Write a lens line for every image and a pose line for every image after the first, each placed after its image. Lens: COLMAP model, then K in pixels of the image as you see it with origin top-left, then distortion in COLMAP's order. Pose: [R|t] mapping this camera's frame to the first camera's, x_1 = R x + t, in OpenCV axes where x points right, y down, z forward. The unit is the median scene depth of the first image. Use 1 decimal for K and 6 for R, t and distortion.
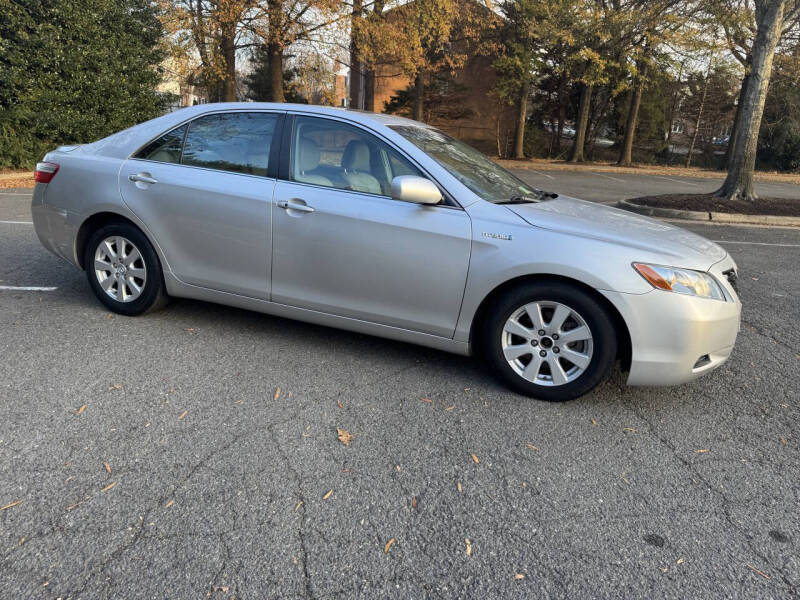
lens RADIAL K [[564.2, 0, 403.7], [0, 564.2, 282.4], [0, 0, 1]] dist [0.022995, -0.022158]
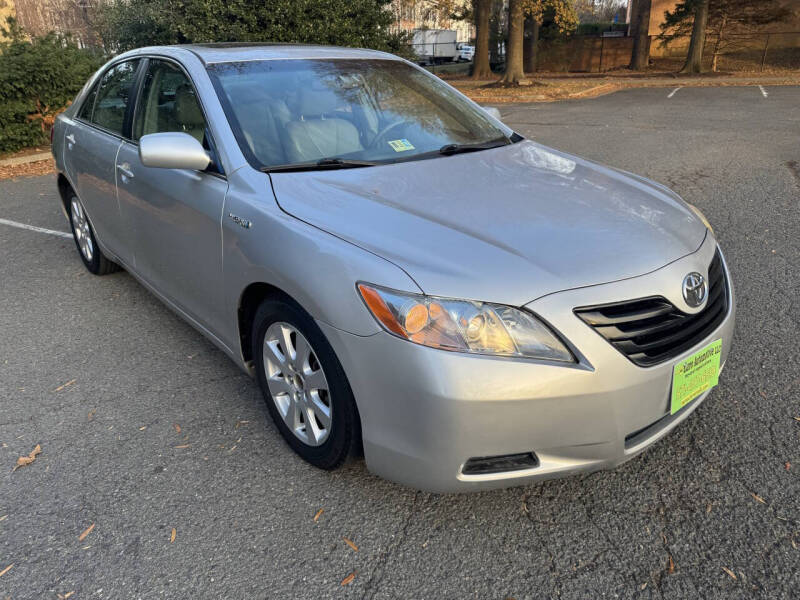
lens RADIAL K [[564.2, 0, 407.2], [0, 564.2, 294.1], [0, 0, 1]] dist [0.022995, -0.022158]
pose [[0.883883, 0.101504, -0.456560, 0.602981], [-0.041195, 0.989268, 0.140185, -0.089363], [0.465889, -0.105099, 0.878579, 0.428644]]
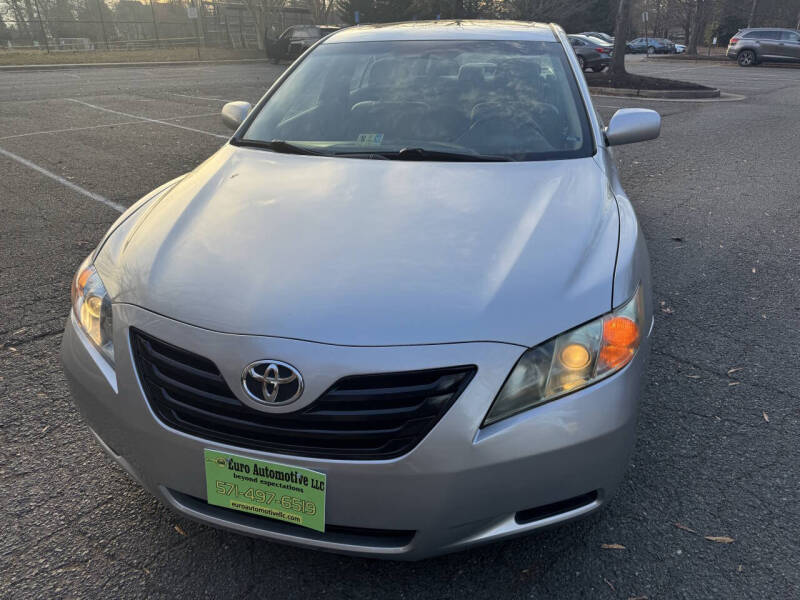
lens RADIAL K [[564.2, 0, 402.2], [0, 564.2, 294.9], [0, 0, 1]] dist [0.022995, -0.022158]
pose [[0.141213, 0.360243, -0.922108, 0.961926], [-0.217792, 0.919927, 0.326038, -0.240150], [0.965725, 0.154787, 0.208364, 1.029152]]
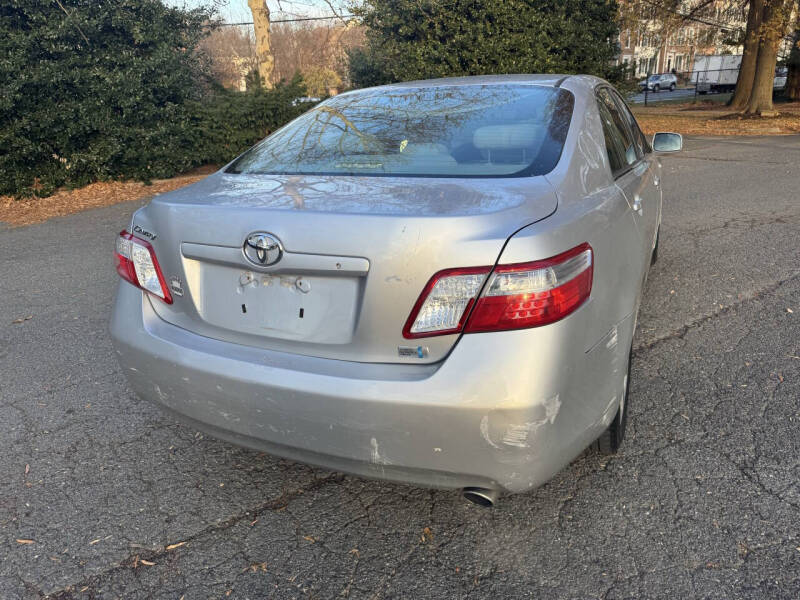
lens RADIAL K [[564.2, 0, 401.3], [0, 564.2, 293.5], [0, 0, 1]] dist [0.022995, -0.022158]
pose [[0.567191, 0.186841, -0.802113, 1.416643], [-0.133806, 0.981892, 0.134101, -0.122769], [0.812644, 0.031267, 0.581921, 0.731283]]
